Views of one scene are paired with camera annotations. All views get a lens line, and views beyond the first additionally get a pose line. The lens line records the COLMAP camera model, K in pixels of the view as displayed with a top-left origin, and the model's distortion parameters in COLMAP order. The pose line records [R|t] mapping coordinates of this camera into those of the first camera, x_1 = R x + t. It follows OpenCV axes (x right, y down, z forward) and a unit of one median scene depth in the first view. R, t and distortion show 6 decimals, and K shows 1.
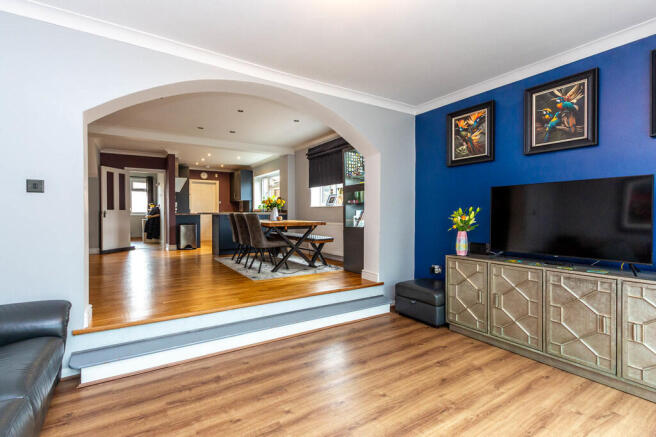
lens RADIAL K [[320.7, 0, 328.0], [0, 320.7, 218.5], [0, 0, 1]] dist [-0.000234, 0.000006]
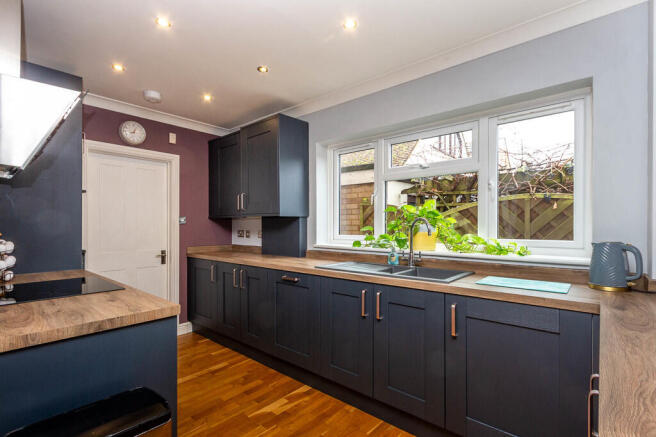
lens RADIAL K [[314.5, 0, 311.0], [0, 314.5, 228.3], [0, 0, 1]] dist [0.000524, 0.000052]
pose [[0.969350, 0.000508, 0.245684, -0.315357], [0.000288, 0.999995, -0.003204, -0.043841], [-0.245685, 0.003177, 0.969345, 0.708689]]
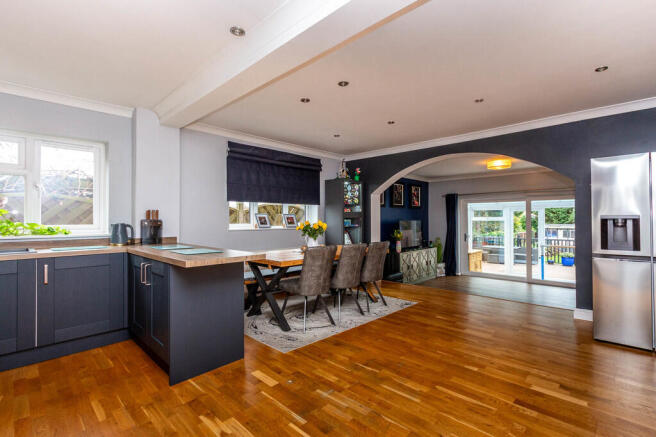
lens RADIAL K [[301.3, 0, 328.0], [0, 301.3, 218.5], [0, 0, 1]] dist [0.000430, 0.000088]
pose [[-0.224152, 0.000049, 0.974554, -0.505001], [0.008943, 0.999958, 0.002006, -0.041969], [-0.974513, 0.009165, -0.224143, 0.671782]]
